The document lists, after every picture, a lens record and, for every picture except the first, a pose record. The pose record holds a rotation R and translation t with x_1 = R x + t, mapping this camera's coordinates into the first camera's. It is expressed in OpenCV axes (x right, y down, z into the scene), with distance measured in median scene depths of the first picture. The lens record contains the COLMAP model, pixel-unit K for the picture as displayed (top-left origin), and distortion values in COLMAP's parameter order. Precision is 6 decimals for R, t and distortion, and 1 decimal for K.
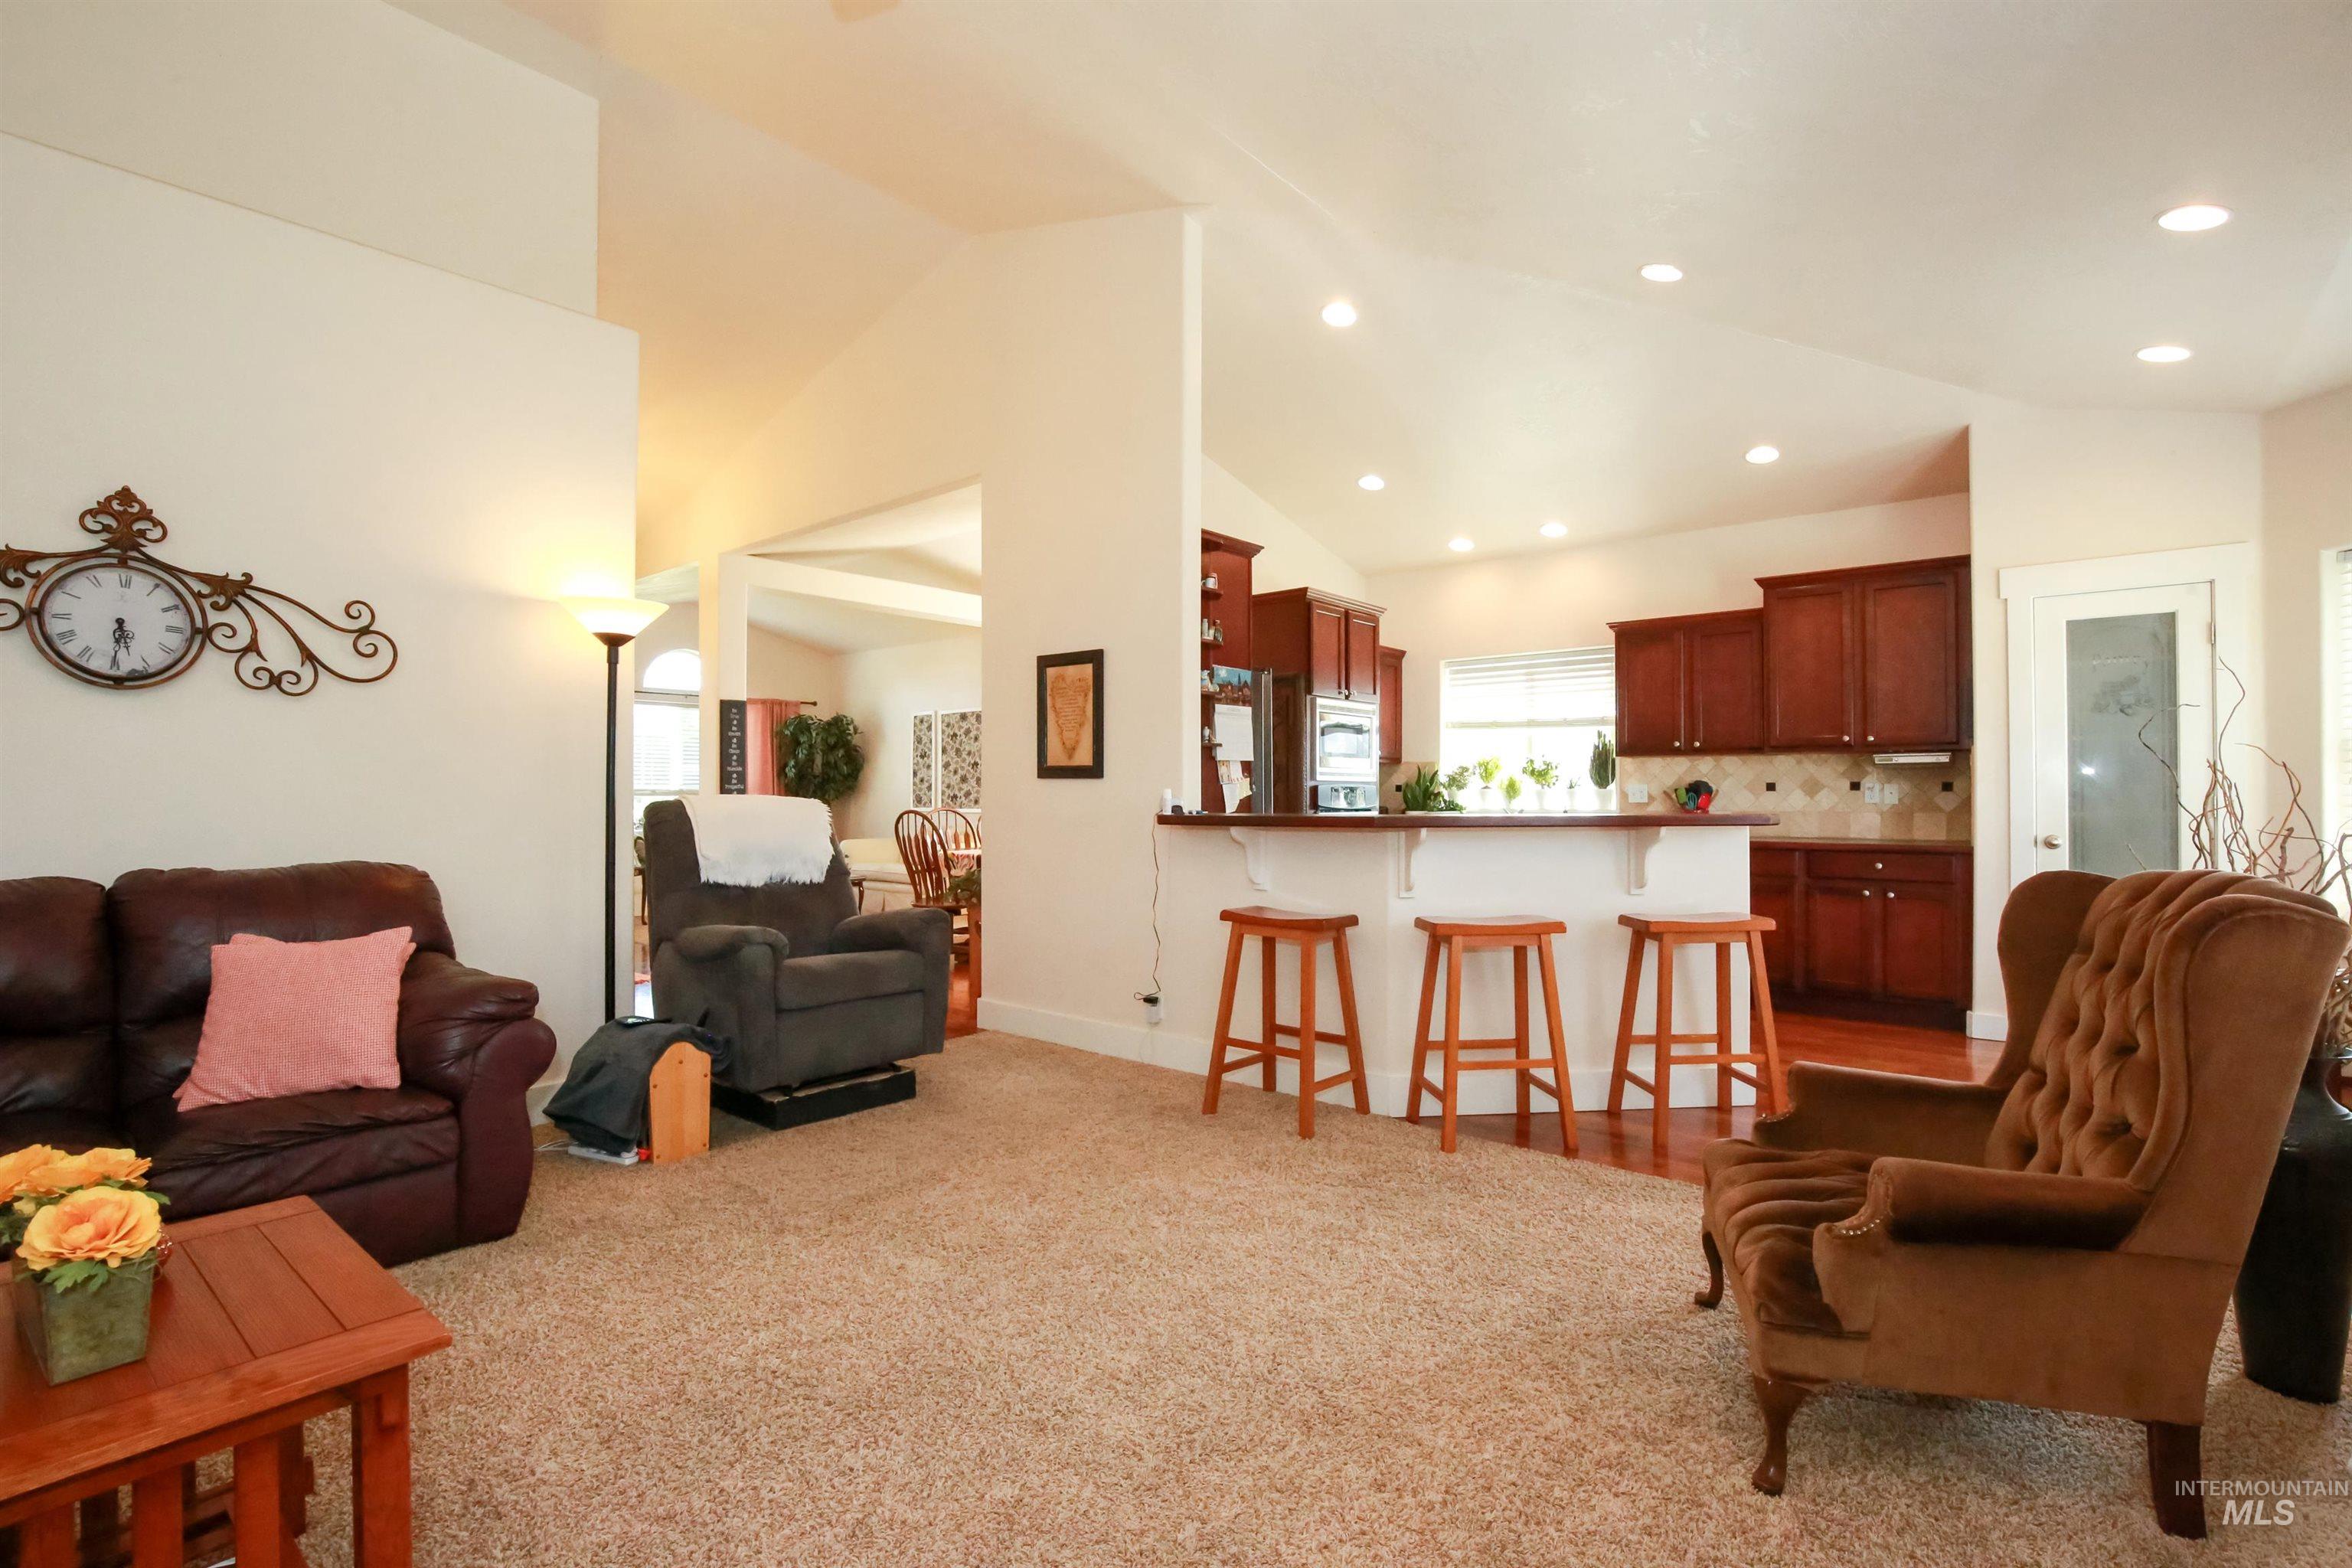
lens RADIAL K [[1077.1, 0, 1187.6], [0, 1077.1, 785.2], [0, 0, 1]] dist [-0.025914, 0.002467]
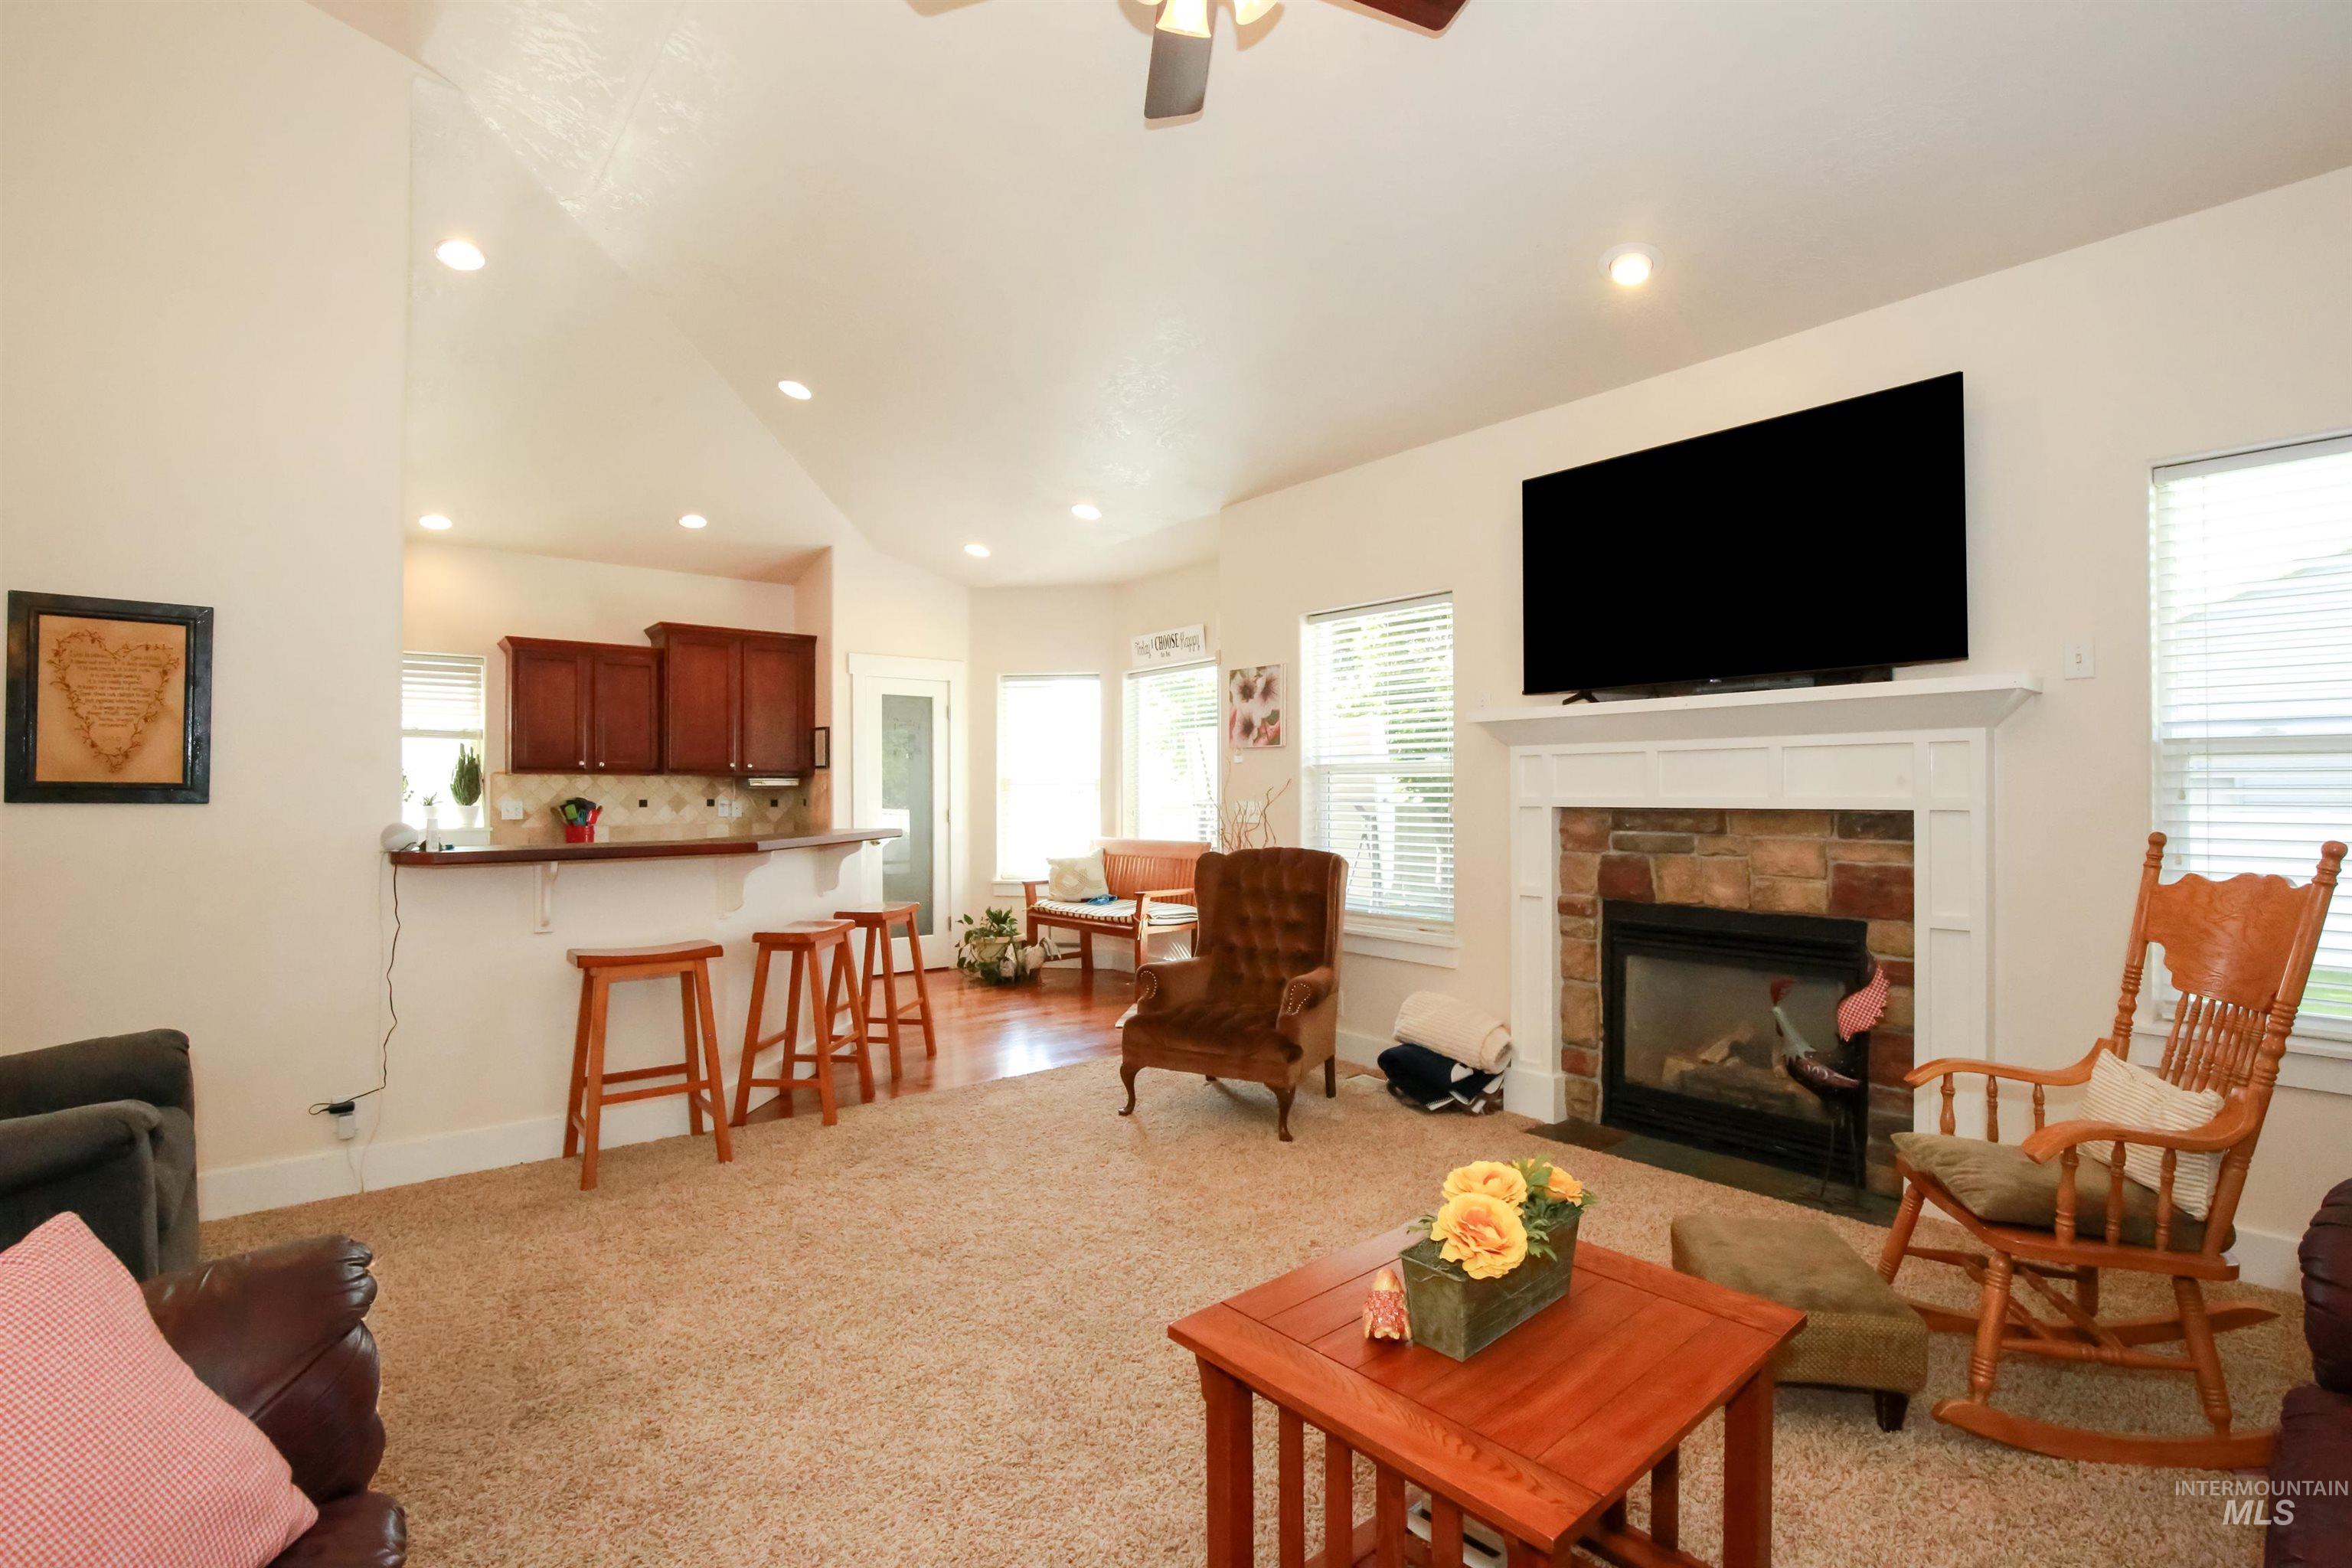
lens RADIAL K [[1077.1, 0, 1185.8], [0, 1077.1, 789.9], [0, 0, 1]] dist [-0.025914, 0.002467]
pose [[0.185045, 0.005091, 0.982717, -0.461519], [-0.008855, 0.999955, -0.003513, -0.013762], [-0.982690, -0.008052, 0.185082, 0.221827]]
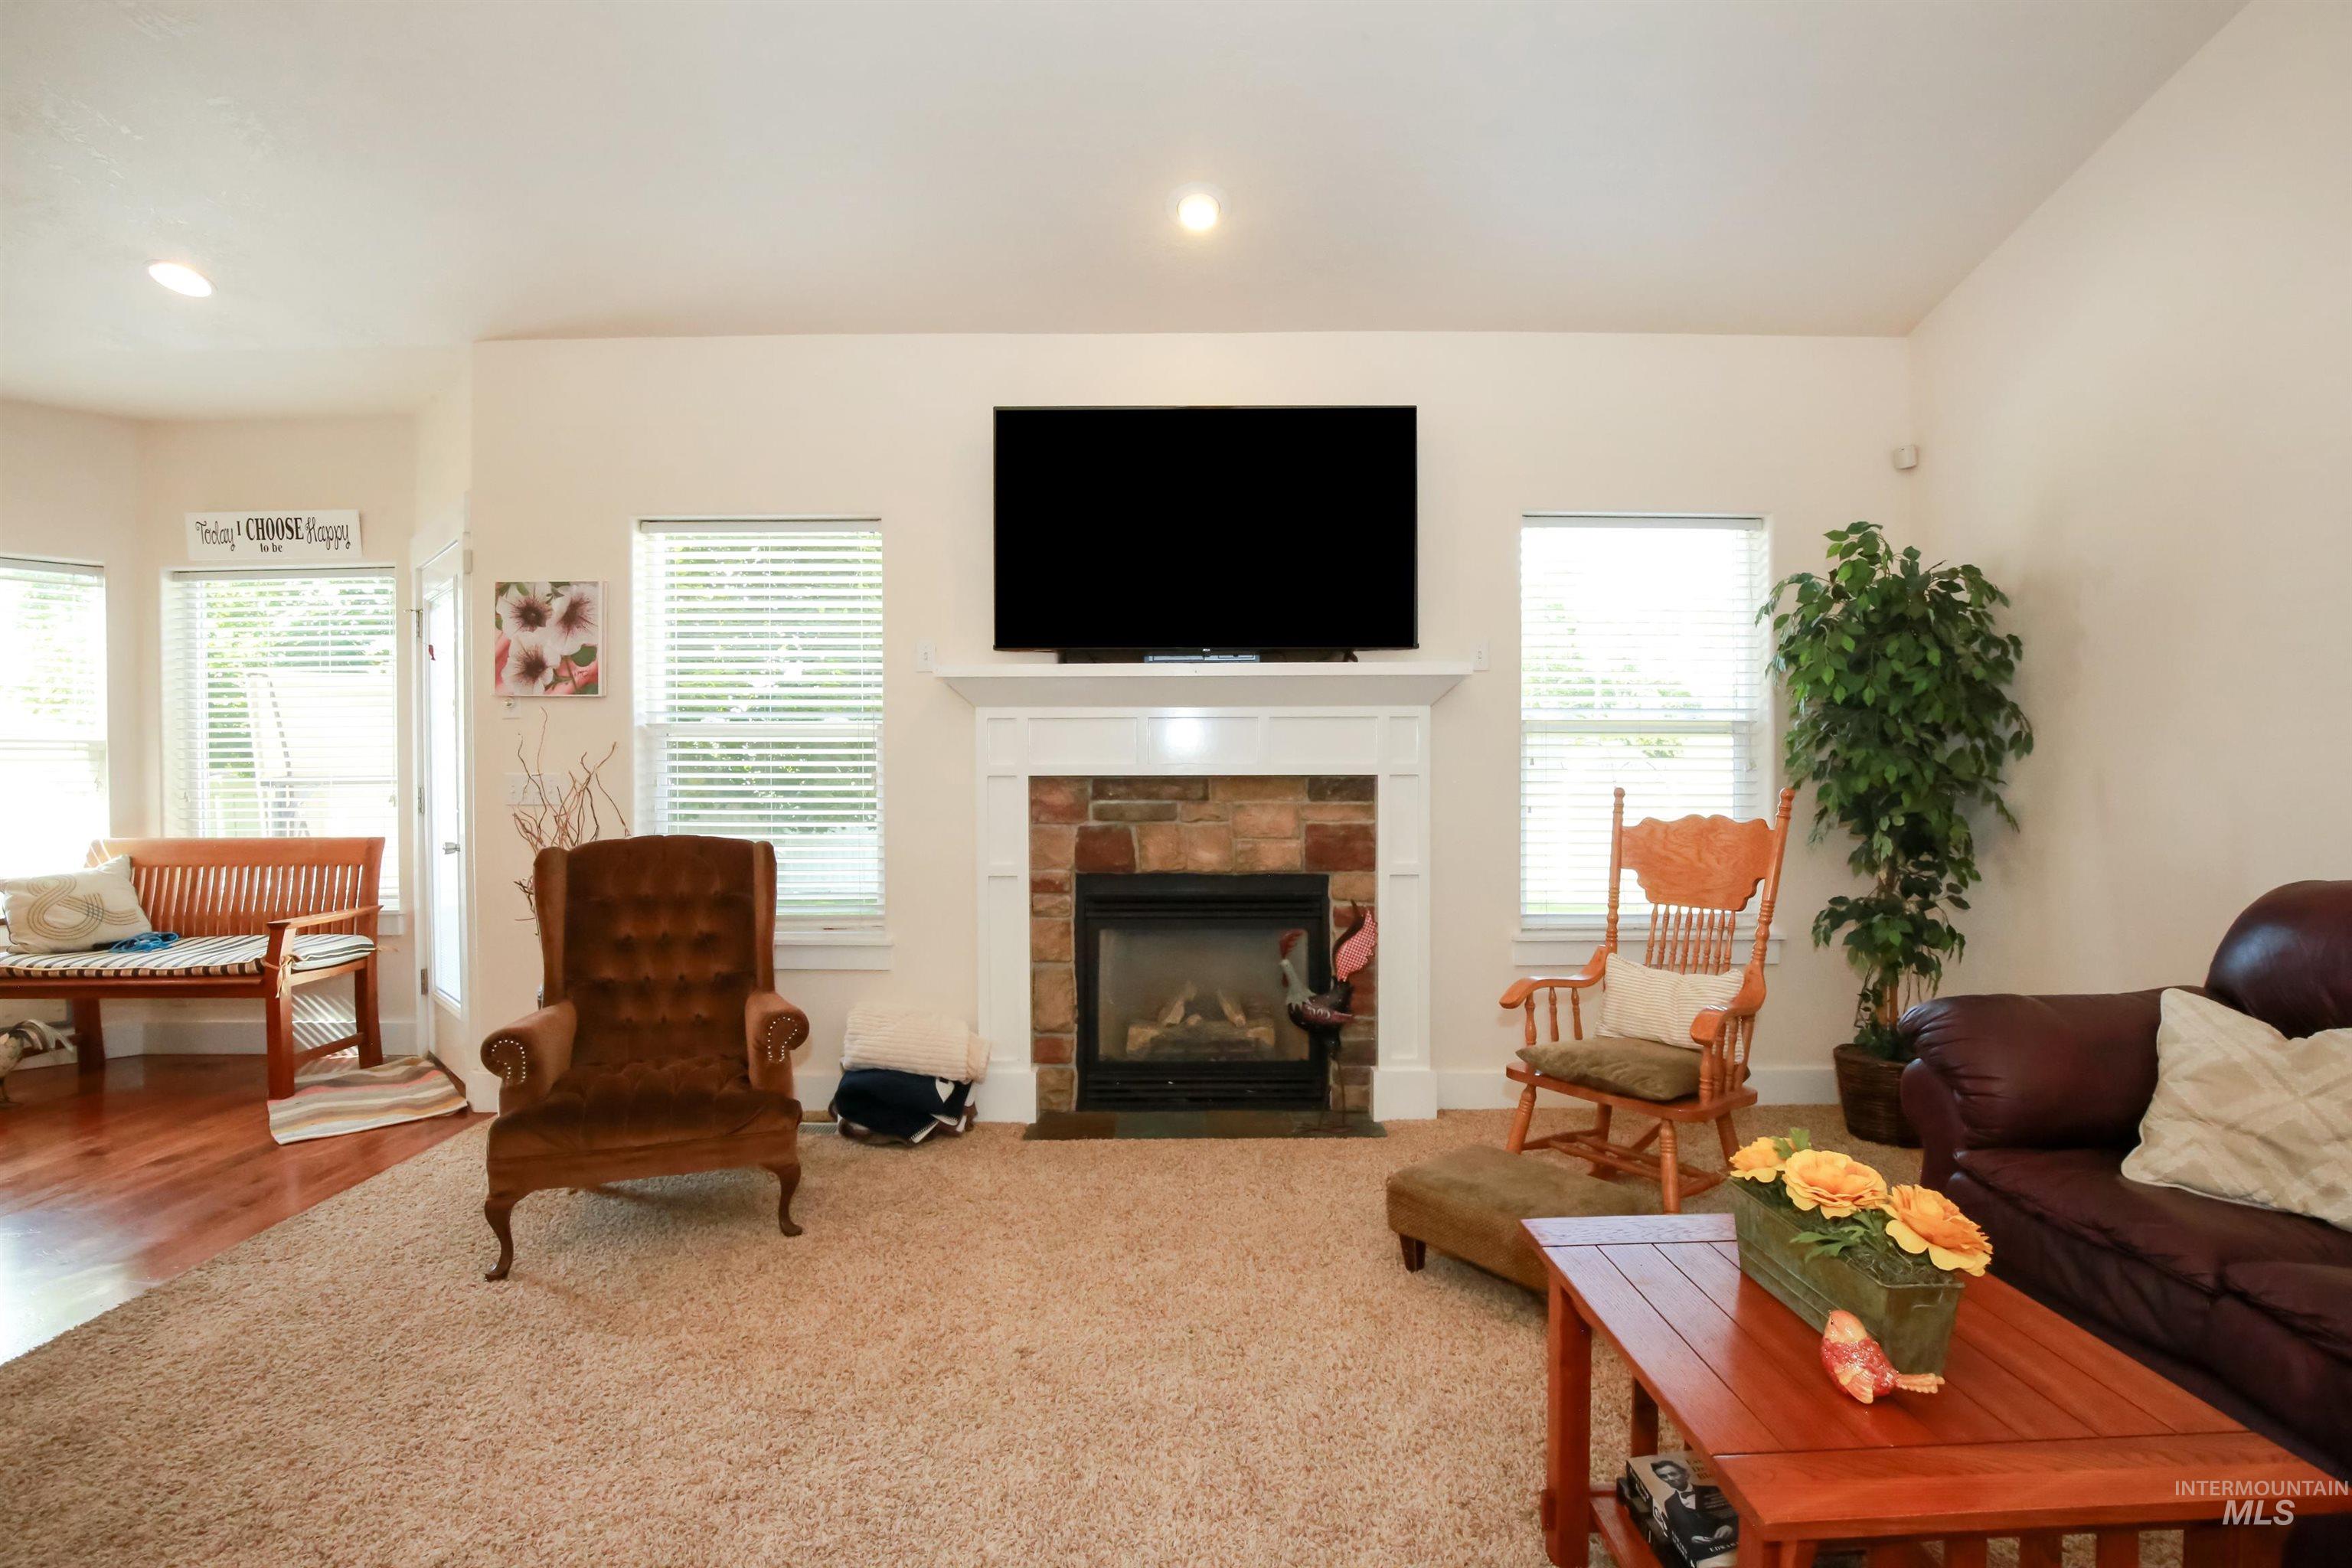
lens RADIAL K [[1077.1, 0, 1181.2], [0, 1077.1, 790.4], [0, 0, 1]] dist [-0.025914, 0.002467]
pose [[-0.635966, -0.010213, 0.771649, -0.289182], [-0.003804, 0.999942, 0.010100, -0.005971], [-0.771708, 0.003487, -0.635968, 0.437708]]
